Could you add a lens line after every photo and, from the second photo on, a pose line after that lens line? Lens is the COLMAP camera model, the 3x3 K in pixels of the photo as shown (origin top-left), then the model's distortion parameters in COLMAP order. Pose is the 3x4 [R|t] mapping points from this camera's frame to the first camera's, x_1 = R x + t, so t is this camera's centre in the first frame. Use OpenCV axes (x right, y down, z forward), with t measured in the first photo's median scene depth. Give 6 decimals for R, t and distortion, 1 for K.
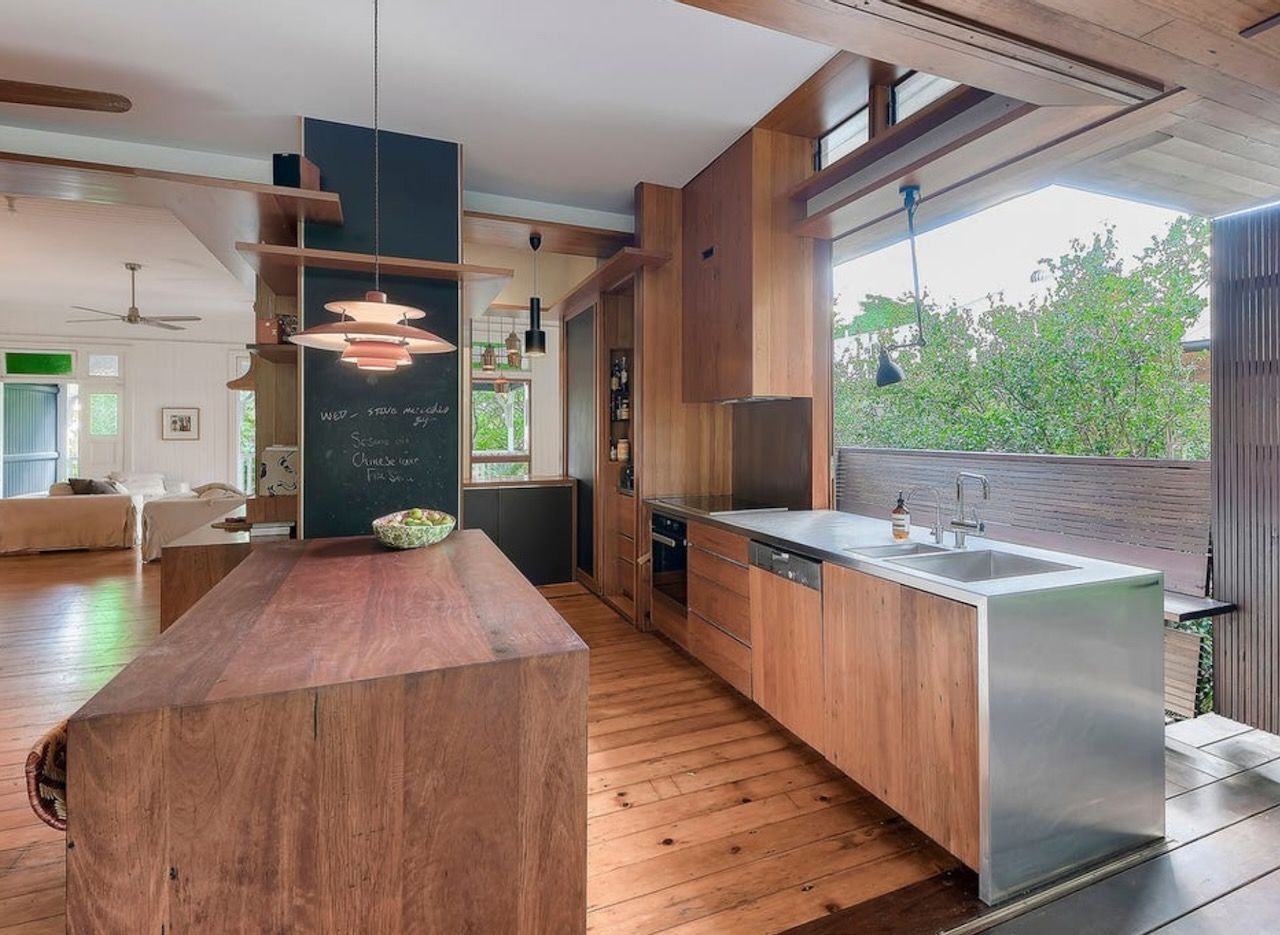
lens RADIAL K [[613.1, 0, 640.4], [0, 613.1, 434.5], [0, 0, 1]] dist [0.001575, 0.000365]
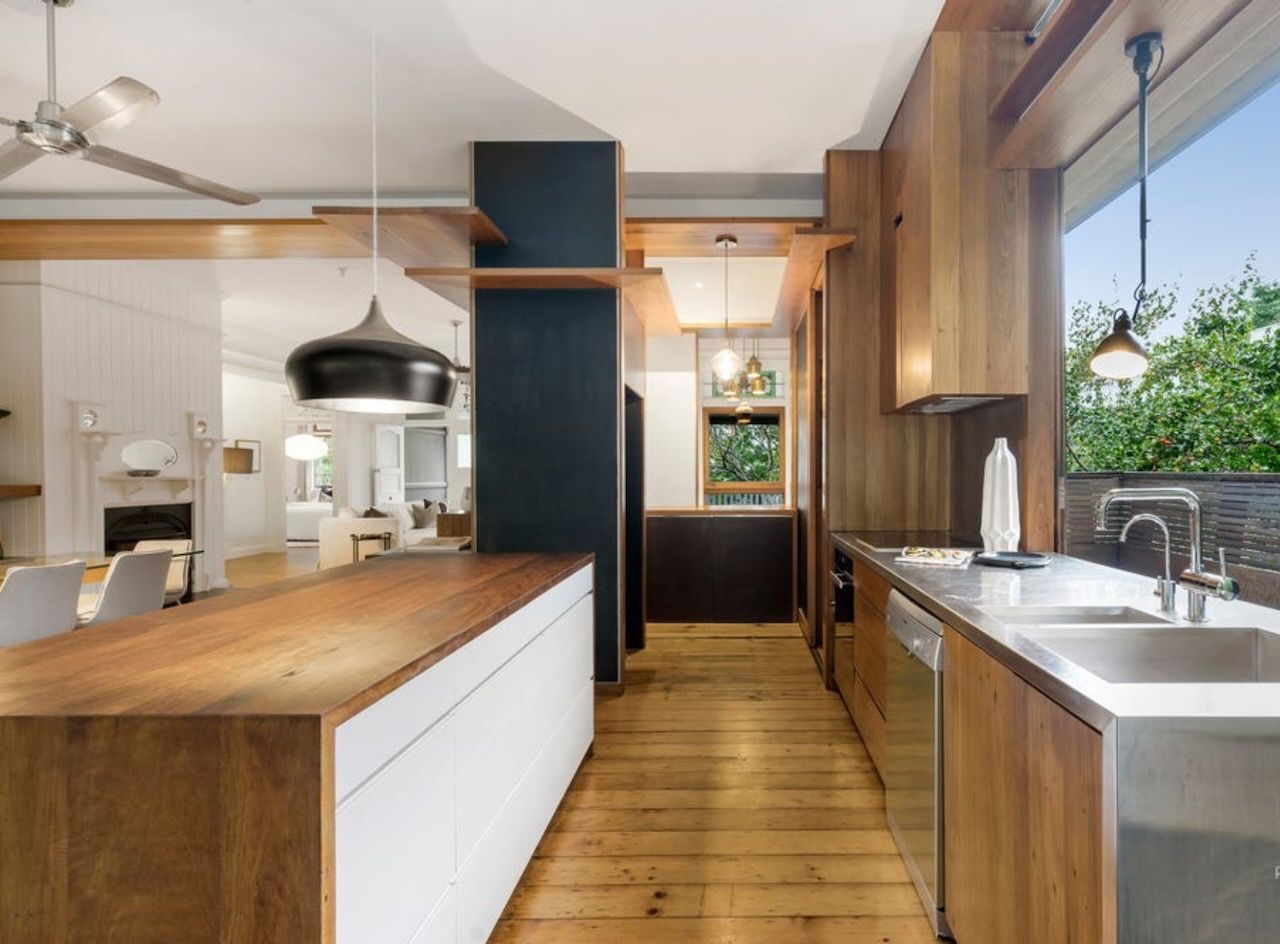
lens RADIAL K [[644.9, 0, 640.0], [0, 644.9, 472.0], [0, 0, 1]] dist [0.003689, -0.000825]
pose [[0.929894, 0.005031, -0.367793, 0.508753], [0.000038, 0.999905, 0.013771, 0.073206], [0.367827, -0.012820, 0.929806, 0.478573]]
